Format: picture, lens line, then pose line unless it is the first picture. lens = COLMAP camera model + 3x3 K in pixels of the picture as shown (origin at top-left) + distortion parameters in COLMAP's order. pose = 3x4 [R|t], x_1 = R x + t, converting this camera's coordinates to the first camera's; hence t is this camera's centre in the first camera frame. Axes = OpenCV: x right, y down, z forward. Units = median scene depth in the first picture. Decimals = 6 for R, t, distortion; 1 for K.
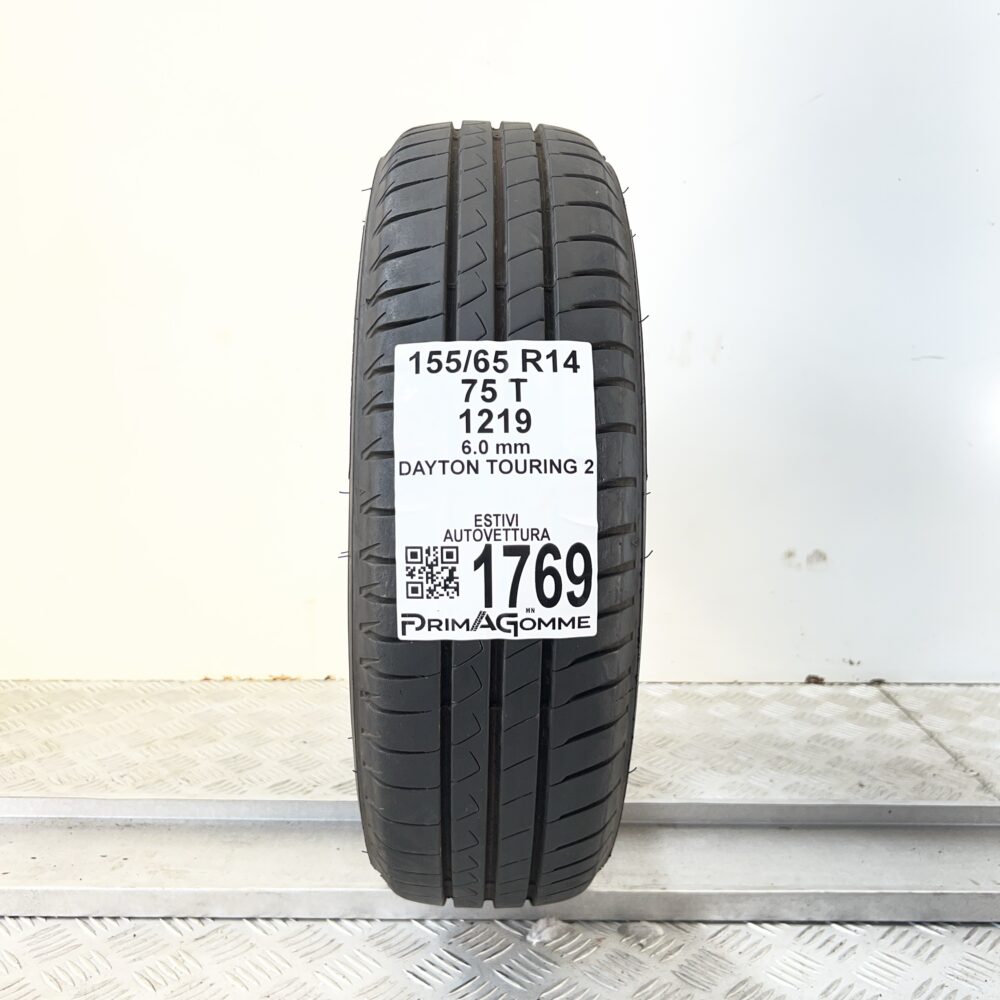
lens RADIAL K [[1047.4, 0, 500.0], [0, 1047.4, 500.0], [0, 0, 1]] dist [0.102142, -0.361859]
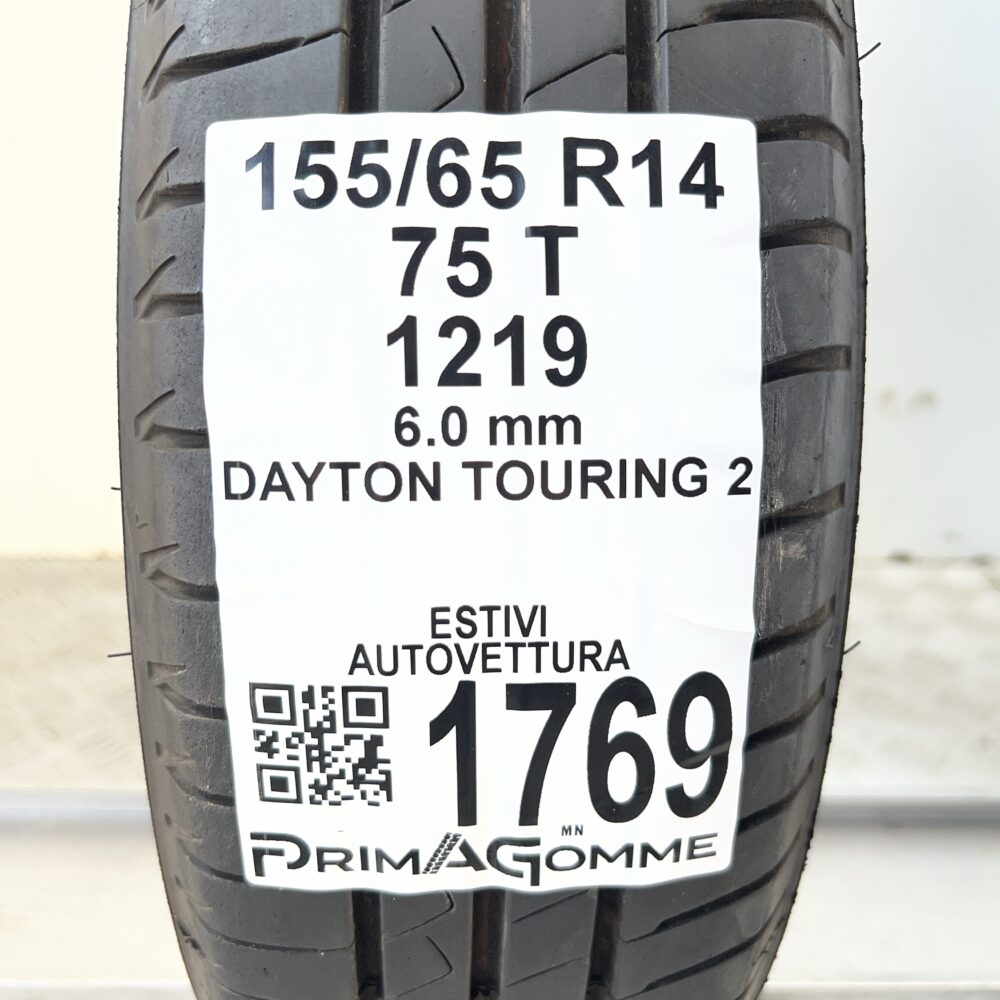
lens RADIAL K [[1047.4, 0, 500.0], [0, 1047.4, 500.0], [0, 0, 1]] dist [0.102142, -0.361859]
pose [[0.999952, 0.006536, 0.007350, -0.002387], [-0.008036, 0.973792, 0.227296, -0.107268], [-0.005671, -0.227344, 0.973798, 0.637320]]
